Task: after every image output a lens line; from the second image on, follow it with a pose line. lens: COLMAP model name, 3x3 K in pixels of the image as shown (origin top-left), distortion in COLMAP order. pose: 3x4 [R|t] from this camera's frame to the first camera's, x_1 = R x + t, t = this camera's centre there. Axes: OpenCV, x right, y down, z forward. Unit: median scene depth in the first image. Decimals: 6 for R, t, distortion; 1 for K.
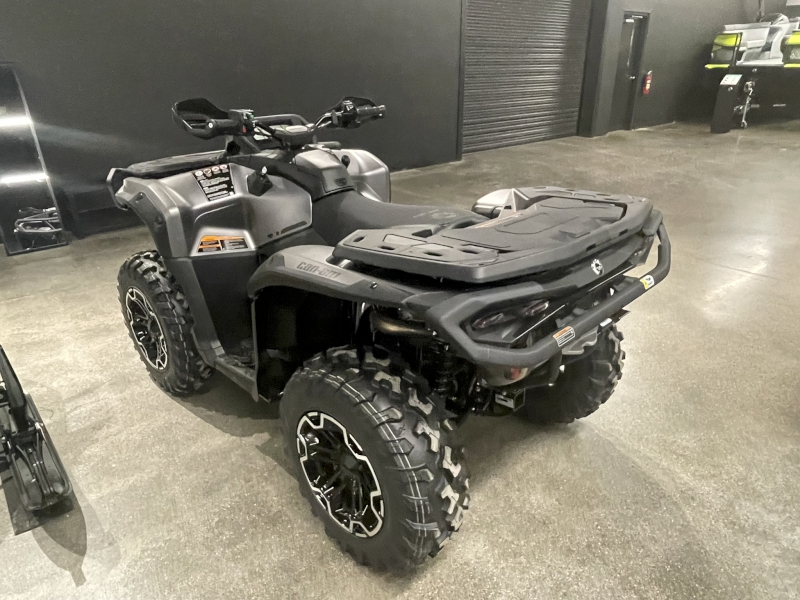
lens RADIAL K [[532.9, 0, 398.9], [0, 532.9, 301.6], [0, 0, 1]] dist [-0.005140, -0.003647]
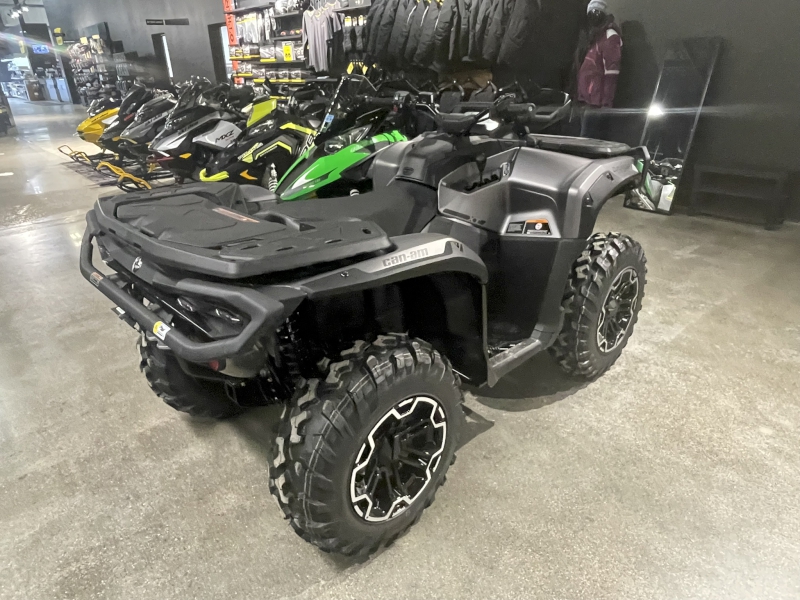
lens RADIAL K [[532.9, 0, 396.6], [0, 532.9, 297.0], [0, 0, 1]] dist [-0.005140, -0.003647]
pose [[-0.004537, 0.423069, -0.906086, 0.997959], [-0.373818, 0.839687, 0.393937, -0.455582], [0.927491, 0.340498, 0.154341, 1.003245]]
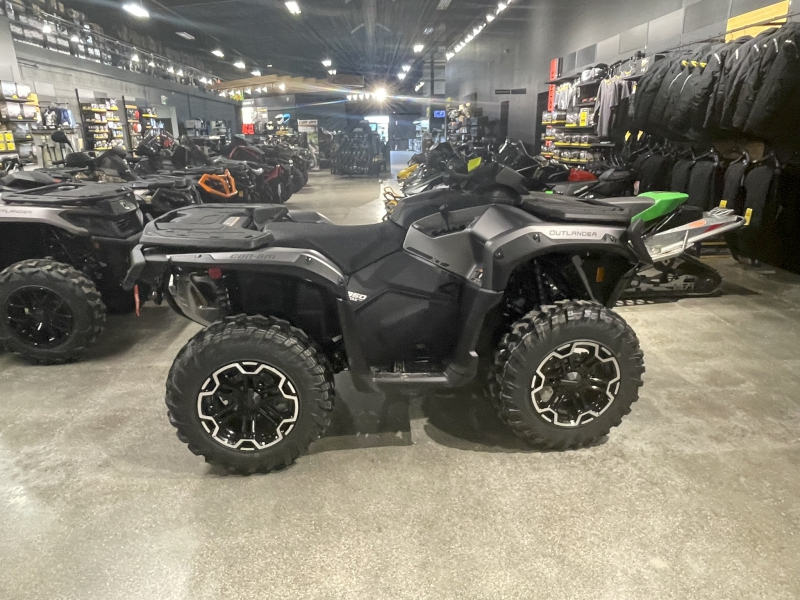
lens RADIAL K [[532.9, 0, 399.7], [0, 532.9, 302.9], [0, 0, 1]] dist [-0.005140, -0.003647]
pose [[-0.606930, 0.264656, -0.749395, 0.942560], [-0.299389, 0.797326, 0.524058, -0.778737], [0.736207, 0.542427, -0.404686, 1.795032]]
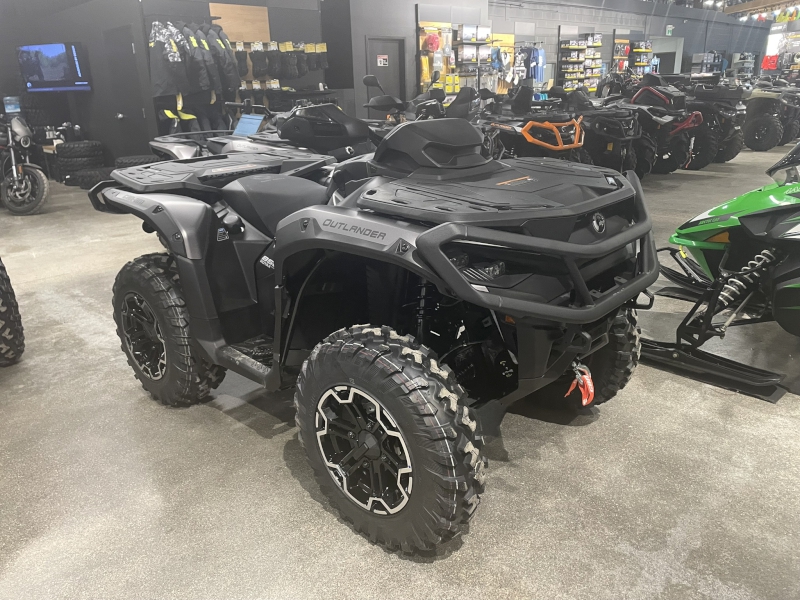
lens RADIAL K [[601.6, 0, 392.9], [0, 601.6, 300.5], [0, 0, 1]] dist [0.058952, -0.073436]
pose [[-0.997016, 0.065759, -0.040441, -0.170053], [0.020107, 0.726966, 0.686379, -0.914969], [0.074535, 0.683518, -0.726118, 2.214540]]
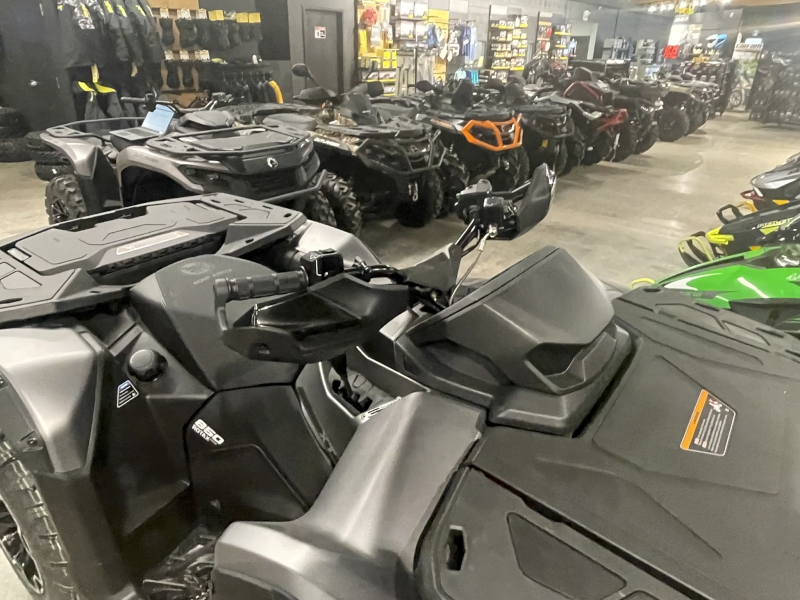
lens RADIAL K [[532.9, 0, 393.8], [0, 532.9, 298.0], [0, 0, 1]] dist [-0.005140, -0.003647]
pose [[-0.986981, 0.064488, -0.147345, -0.260235], [-0.069573, 0.654782, 0.752609, -0.778421], [0.145013, 0.753062, -0.641770, 1.524150]]
